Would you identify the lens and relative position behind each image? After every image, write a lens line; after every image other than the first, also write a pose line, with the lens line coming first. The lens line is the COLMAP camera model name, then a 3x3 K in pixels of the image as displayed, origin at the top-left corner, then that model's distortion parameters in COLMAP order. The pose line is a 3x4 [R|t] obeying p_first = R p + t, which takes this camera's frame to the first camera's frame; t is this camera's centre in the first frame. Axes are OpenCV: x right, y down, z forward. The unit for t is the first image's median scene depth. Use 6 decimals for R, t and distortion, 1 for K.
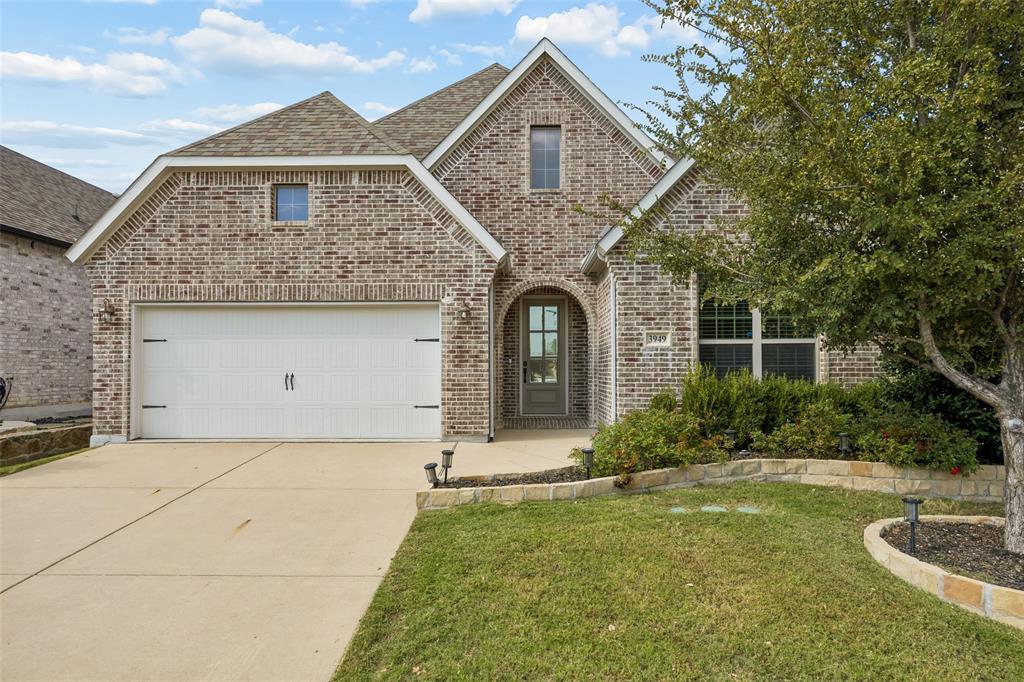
lens RADIAL K [[590.0, 0, 510.5], [0, 590.0, 344.6], [0, 0, 1]] dist [0.001394, -0.000385]
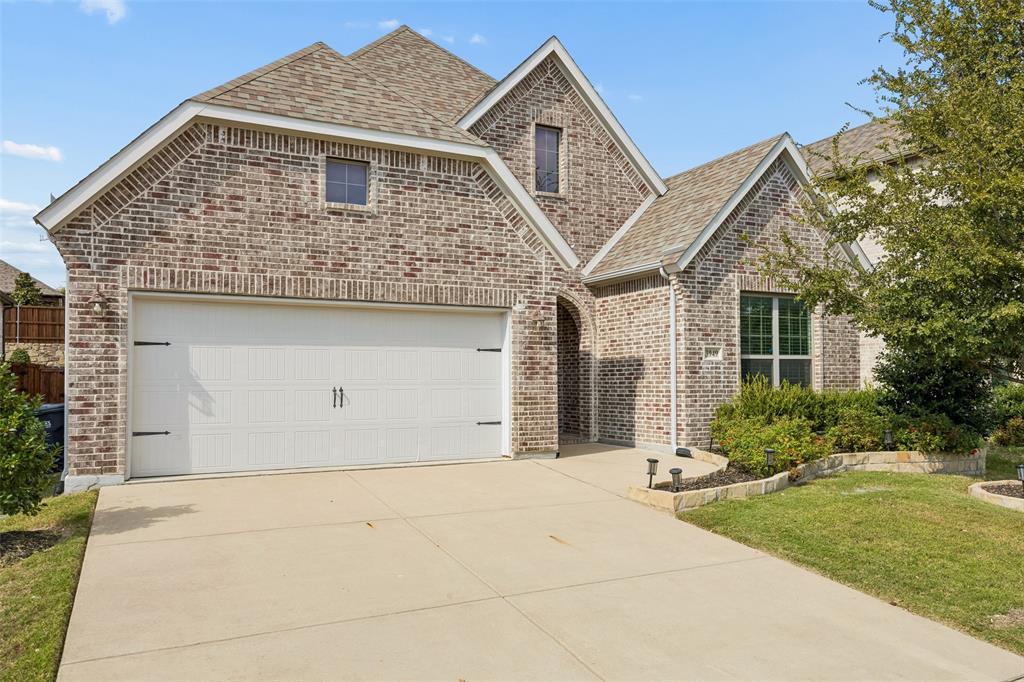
lens RADIAL K [[741.9, 0, 512.0], [0, 741.9, 341.0], [0, 0, 1]] dist [-0.003754, 0.000531]
pose [[0.881985, 0.024481, 0.470641, -0.660141], [-0.016063, 0.999631, -0.021894, 0.003085], [-0.471003, 0.011751, 0.882053, -0.028798]]
